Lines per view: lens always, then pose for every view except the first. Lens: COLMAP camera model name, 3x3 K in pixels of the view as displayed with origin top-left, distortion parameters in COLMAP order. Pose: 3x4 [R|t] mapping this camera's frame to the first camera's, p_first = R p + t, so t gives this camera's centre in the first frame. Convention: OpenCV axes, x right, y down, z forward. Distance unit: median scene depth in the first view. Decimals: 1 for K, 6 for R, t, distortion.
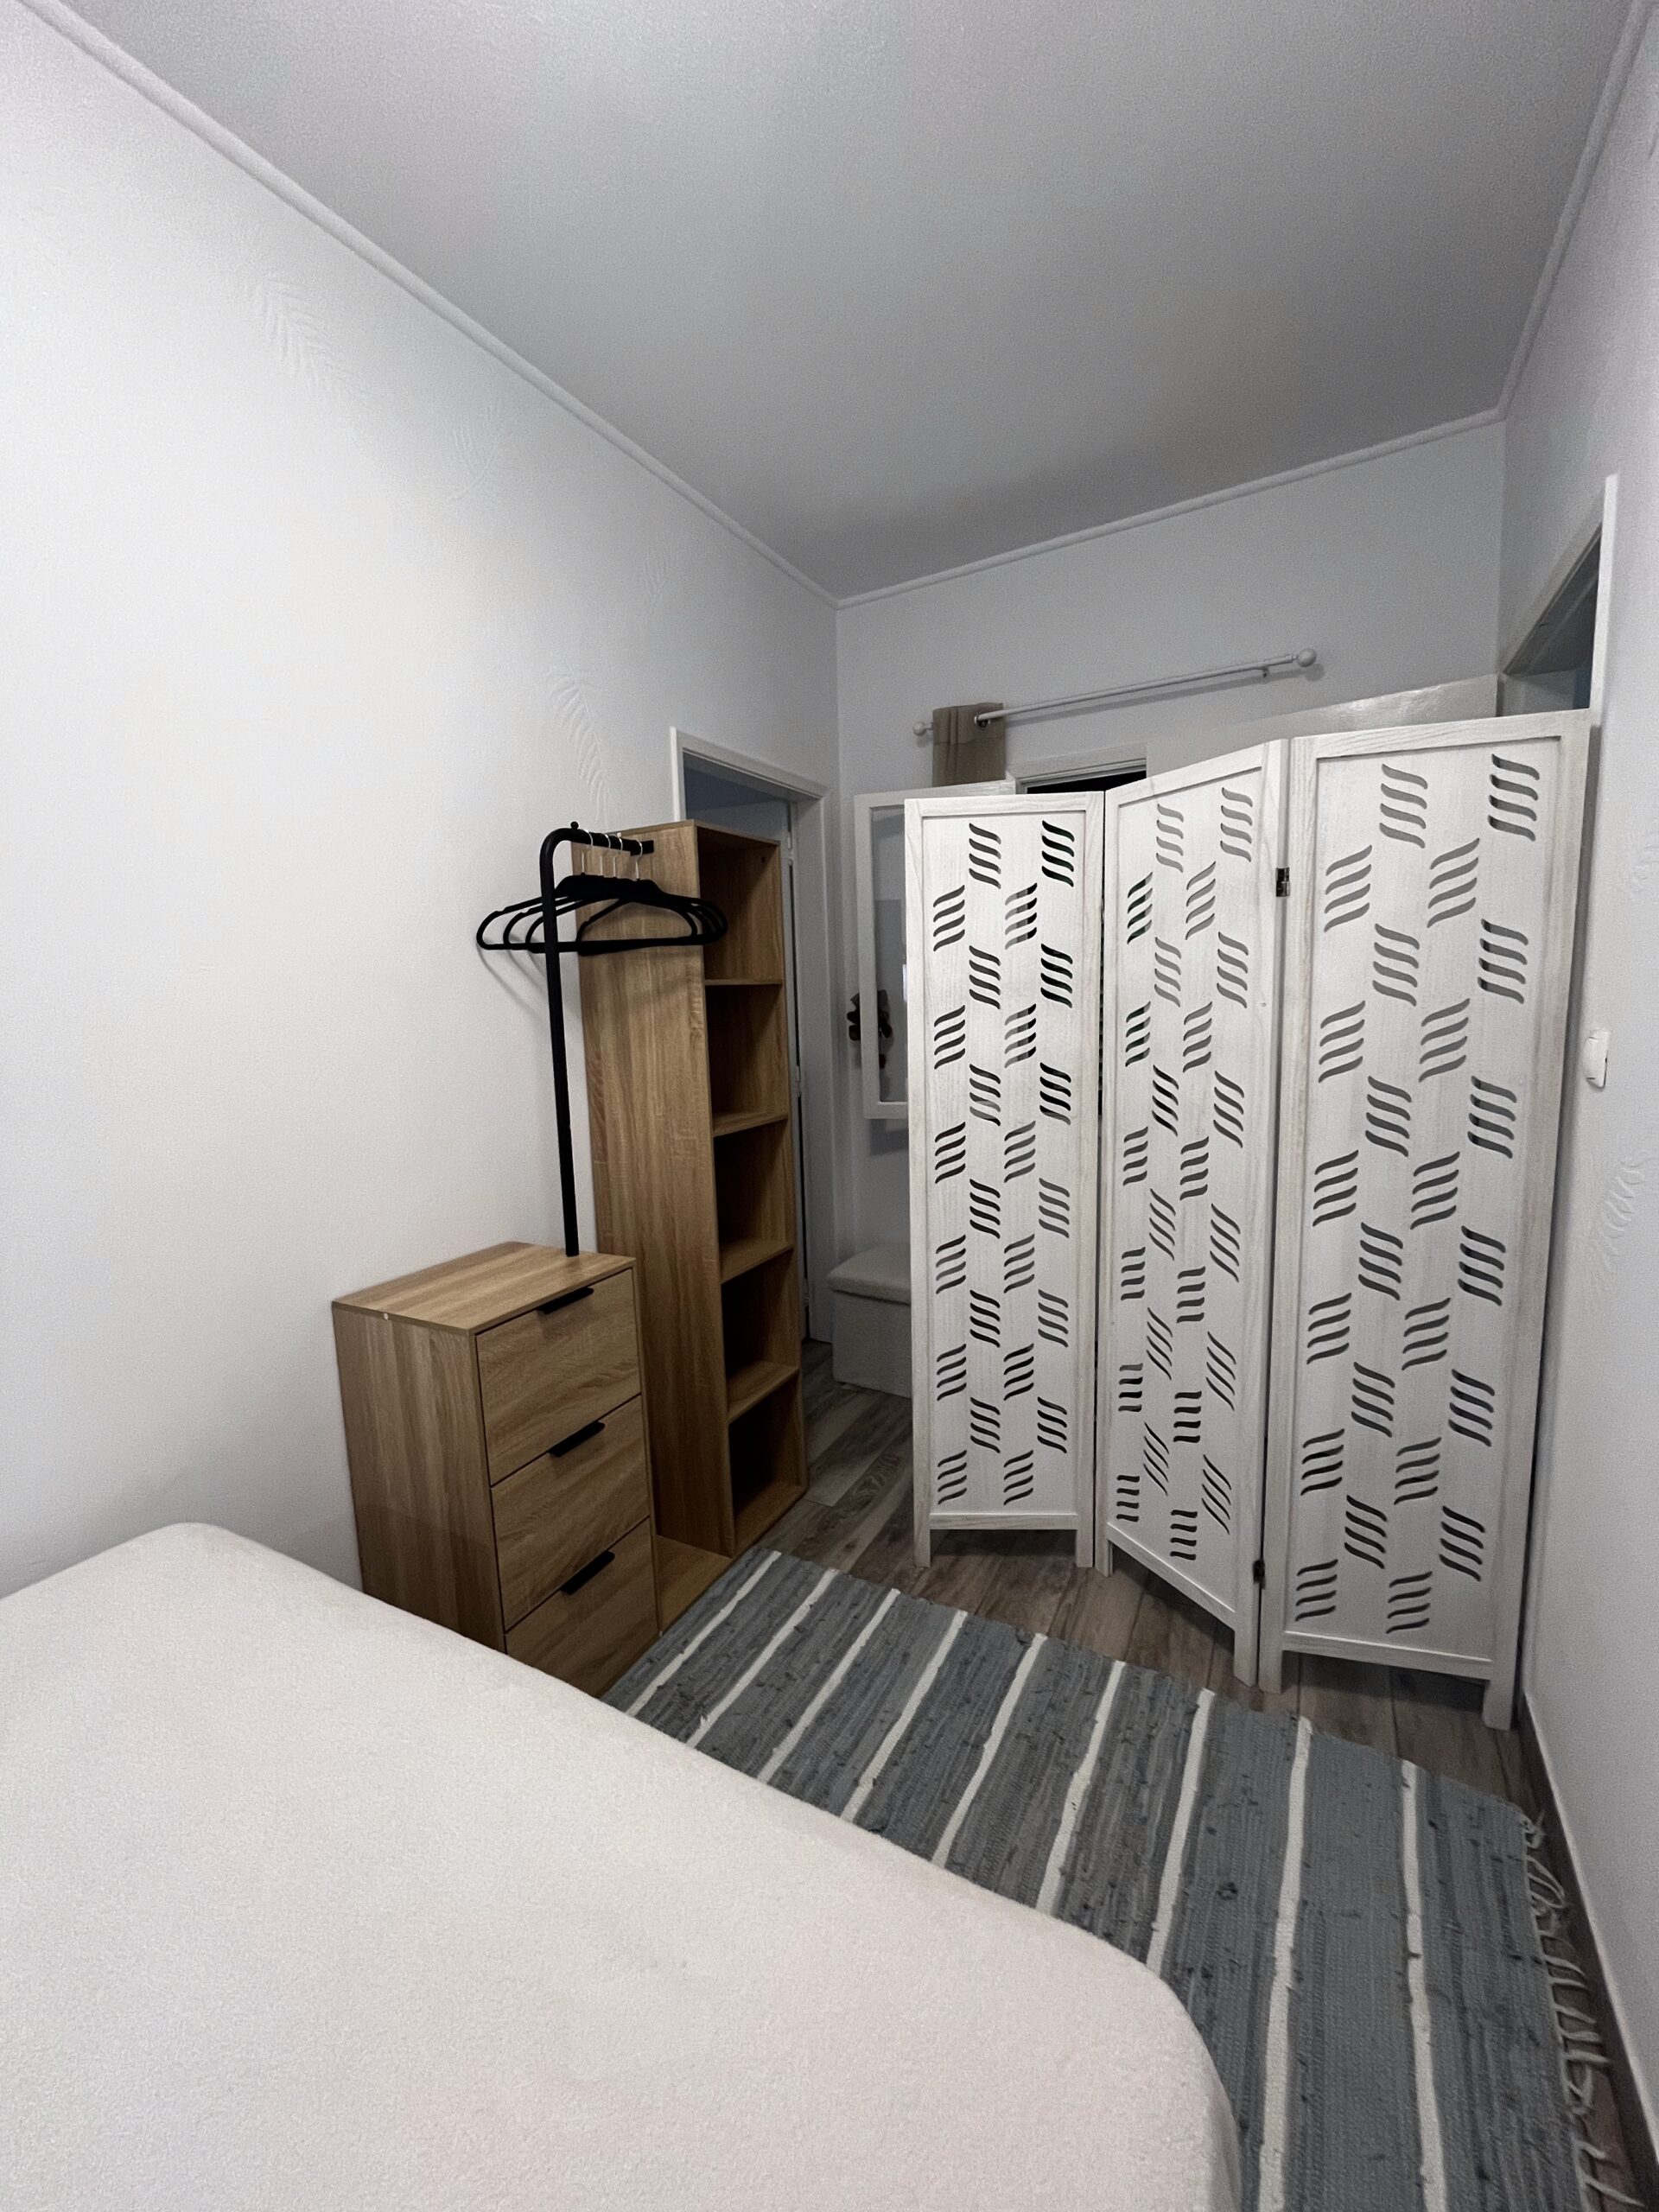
lens RADIAL K [[898.9, 0, 825.7], [0, 898.9, 1109.9], [0, 0, 1]] dist [0.000458, -0.000372]
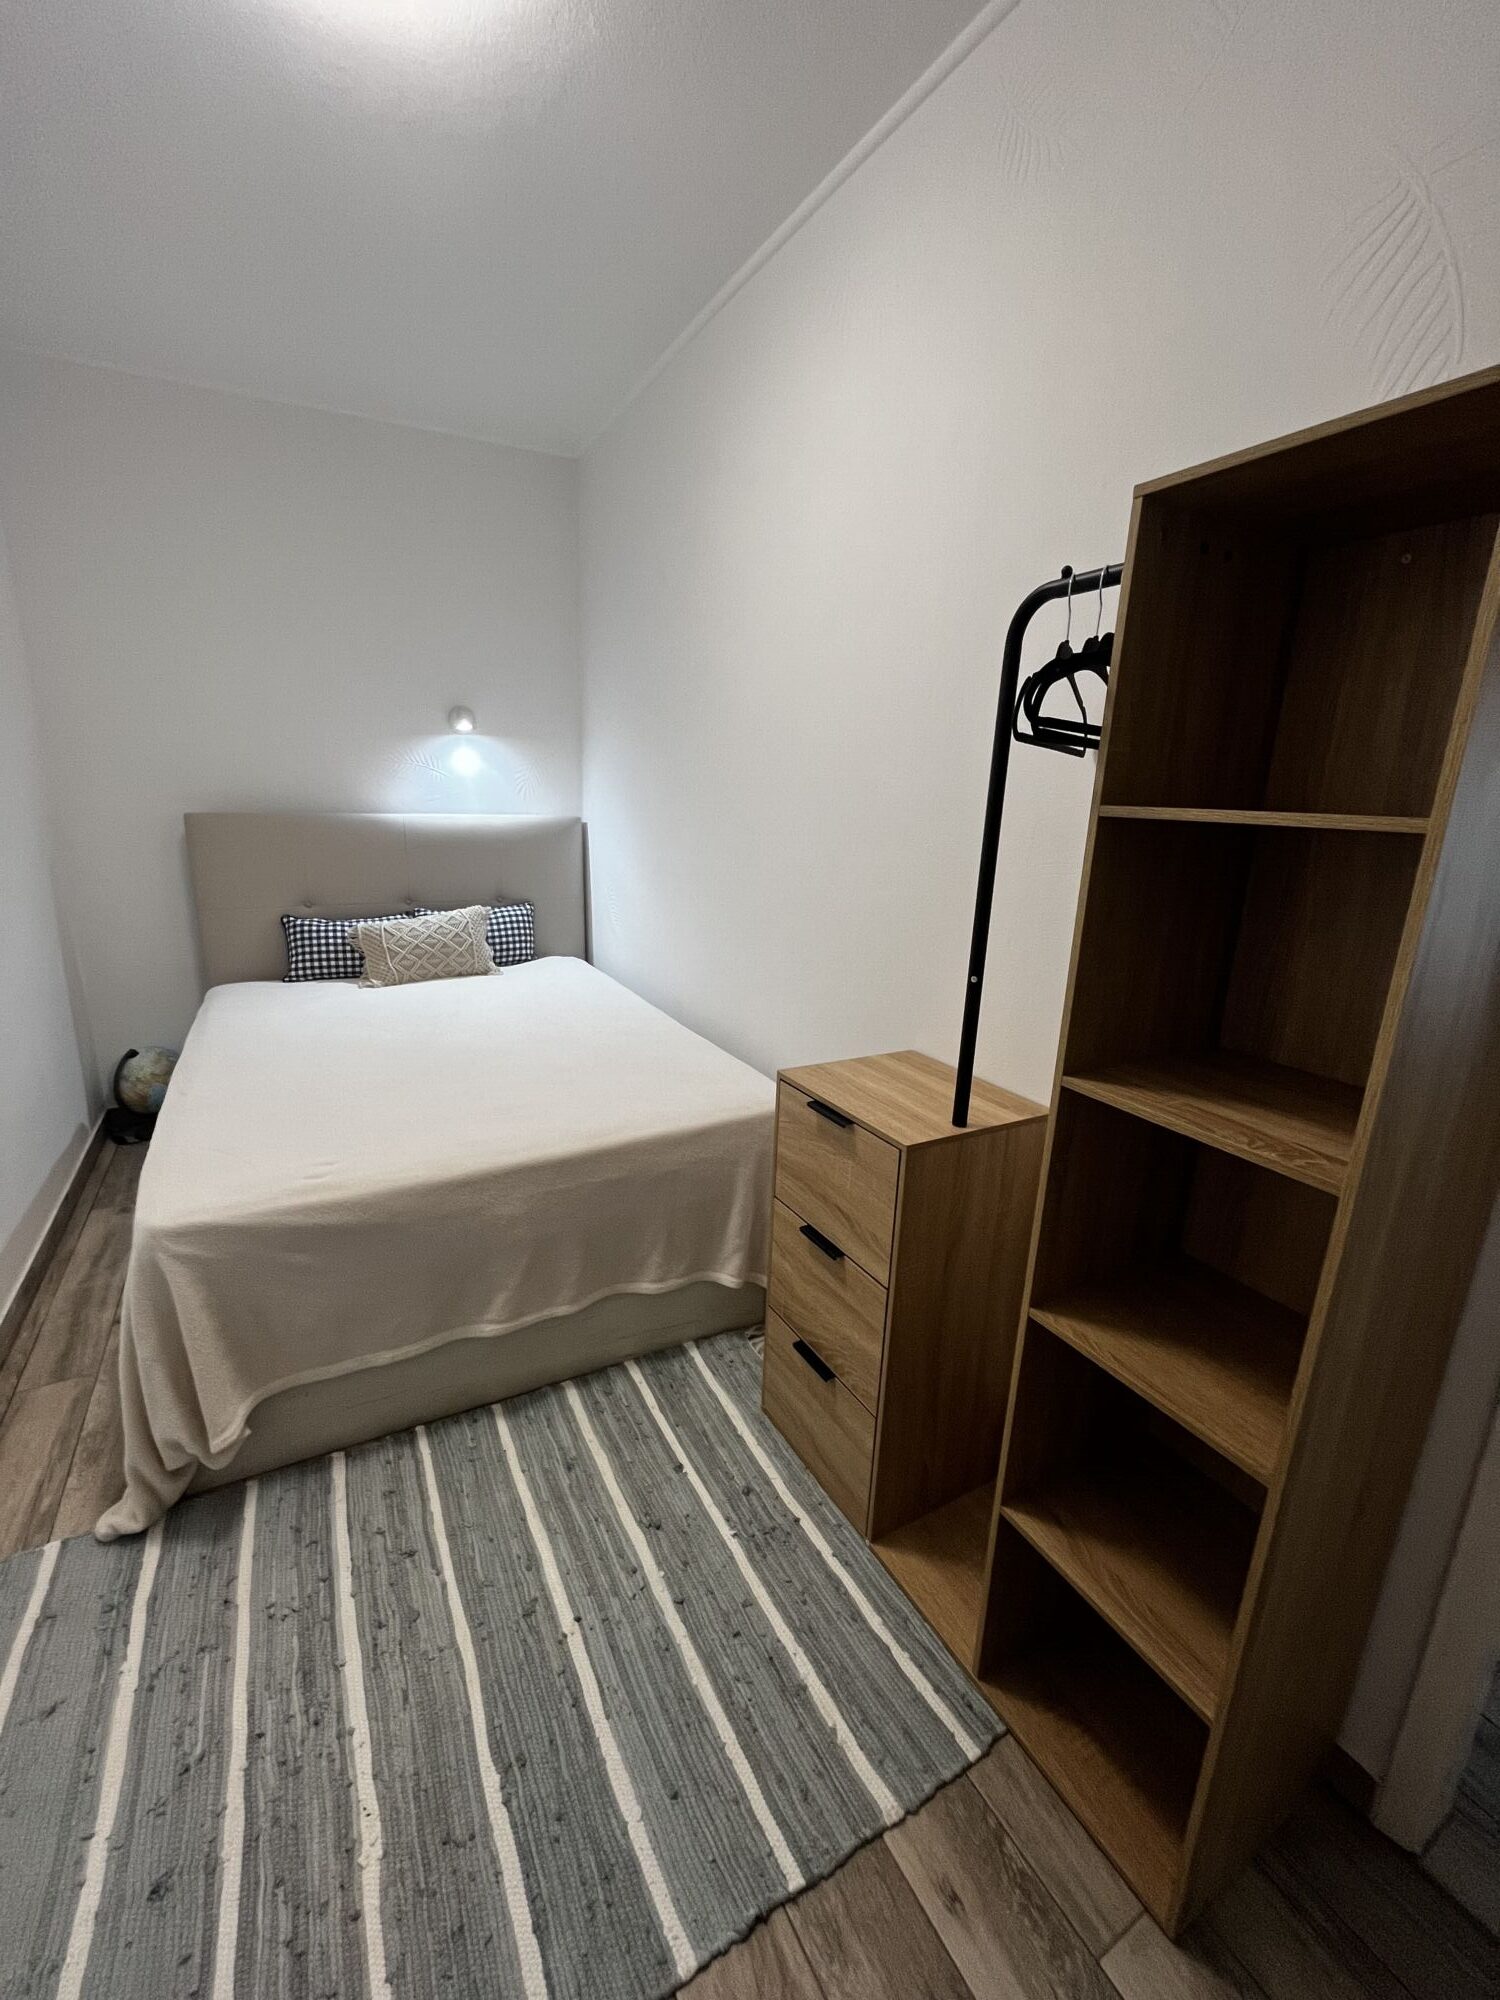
lens RADIAL K [[812.7, 0, 752.3], [0, 812.7, 1000.6], [0, 0, 1]] dist [0.000458, -0.000372]
pose [[-0.527665, 0.229491, -0.817865, 0.455144], [-0.125330, 0.931244, 0.342164, -0.200989], [0.840156, 0.283051, -0.462623, 1.229932]]
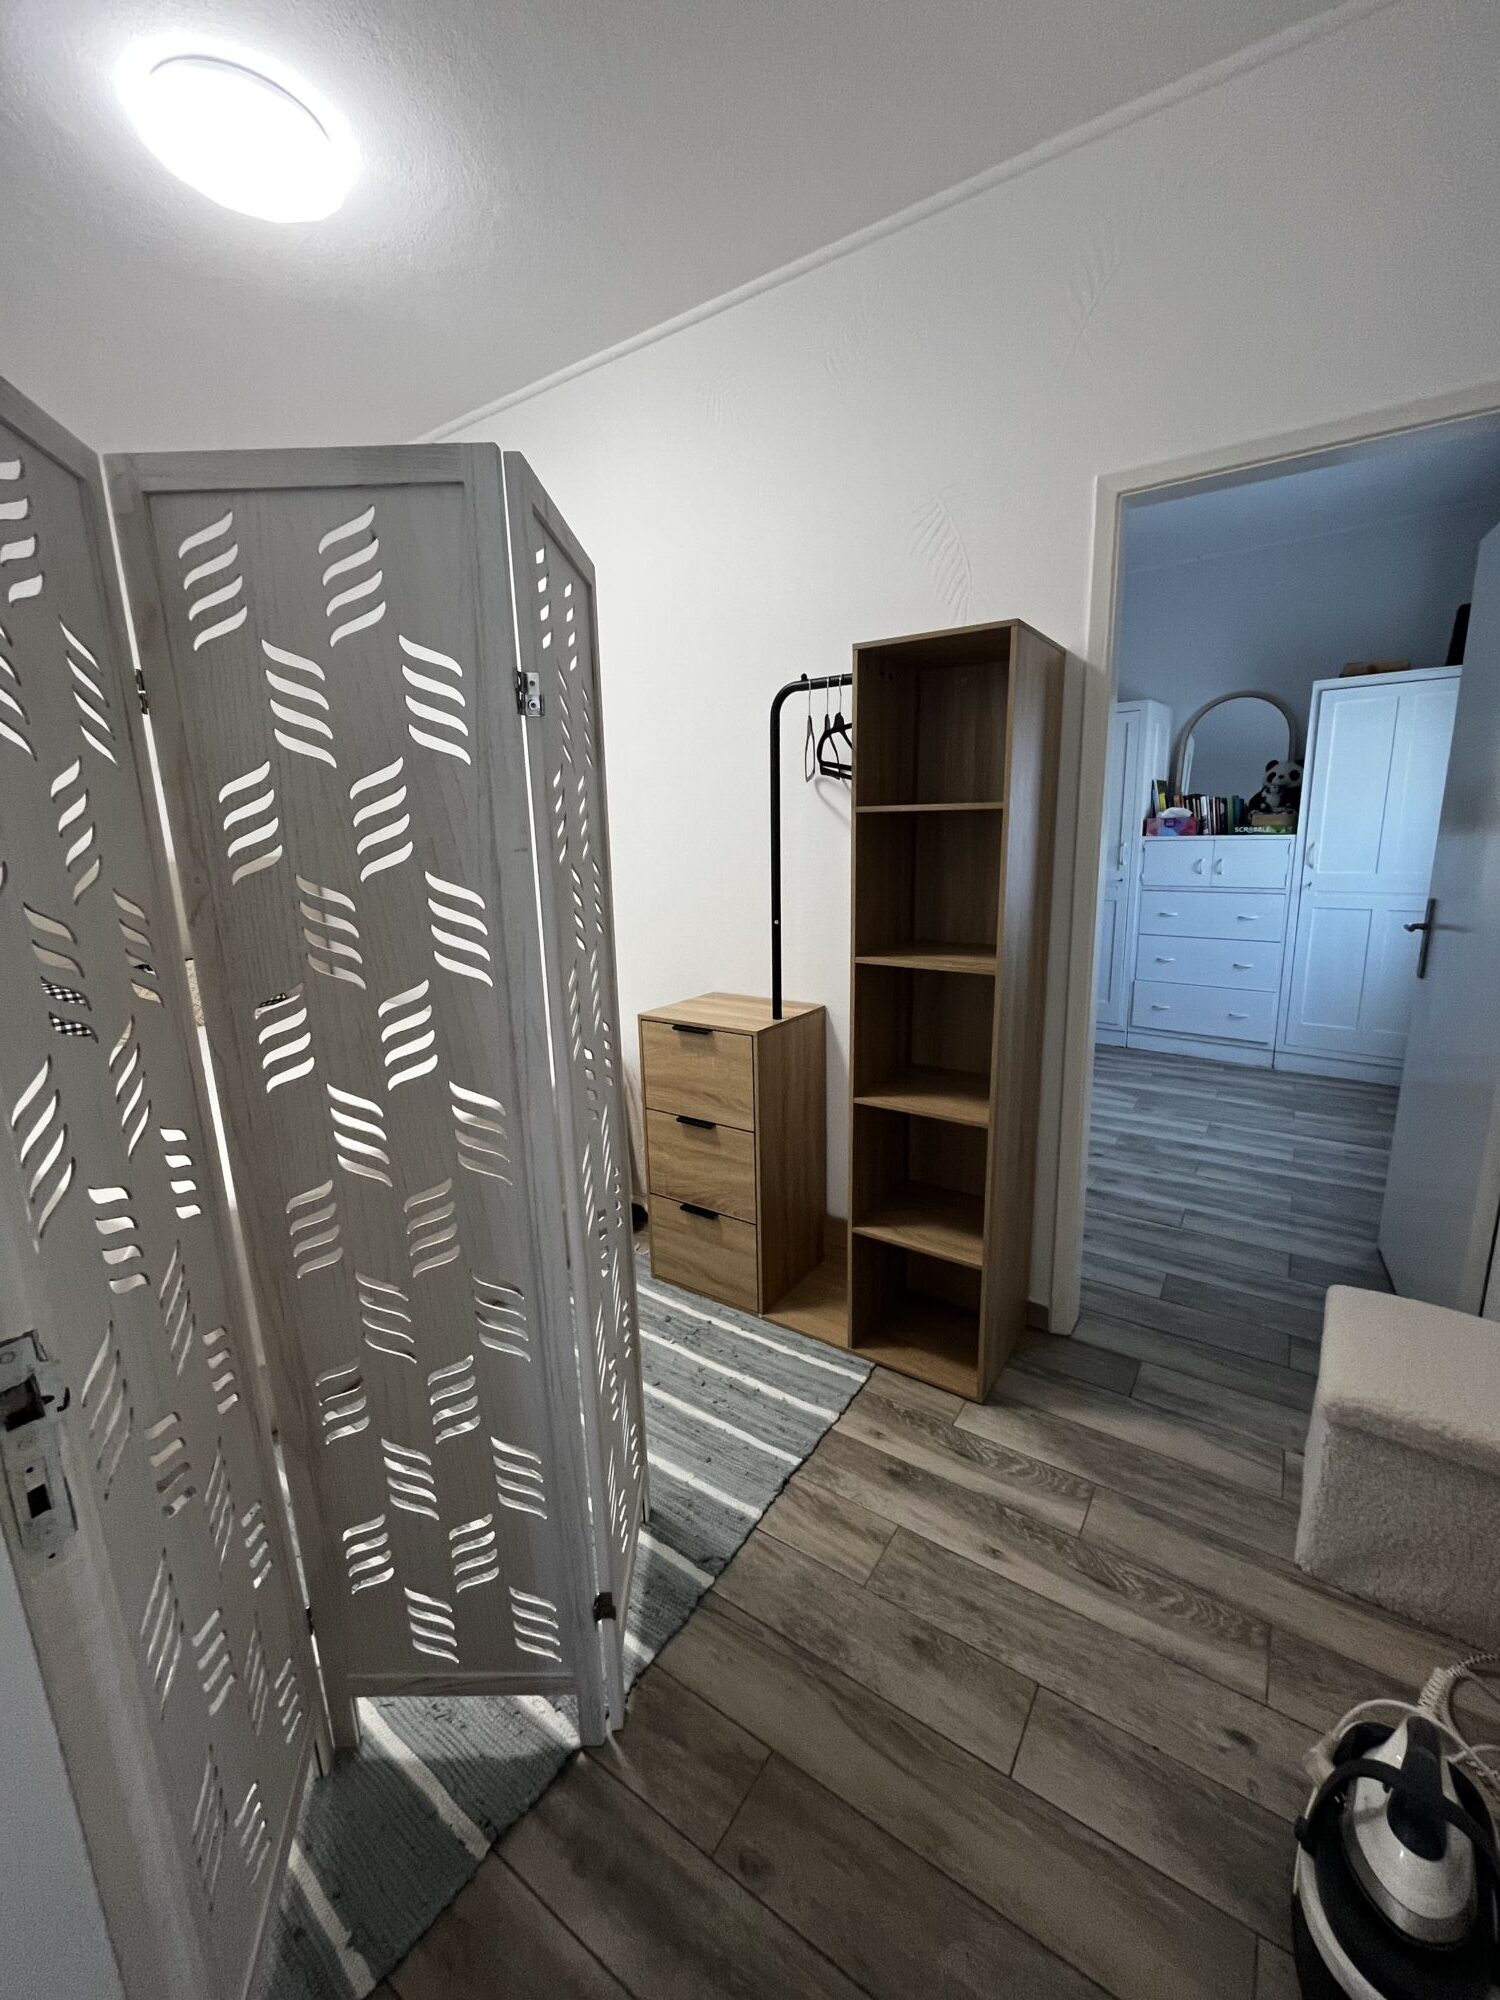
lens RADIAL K [[812.7, 0, 749.0], [0, 812.7, 999.5], [0, 0, 1]] dist [0.000458, -0.000372]
pose [[-0.100699, 0.248452, -0.963396, 0.925308], [-0.103267, 0.960478, 0.258493, -0.182209], [0.989543, 0.125517, -0.071063, 1.103663]]
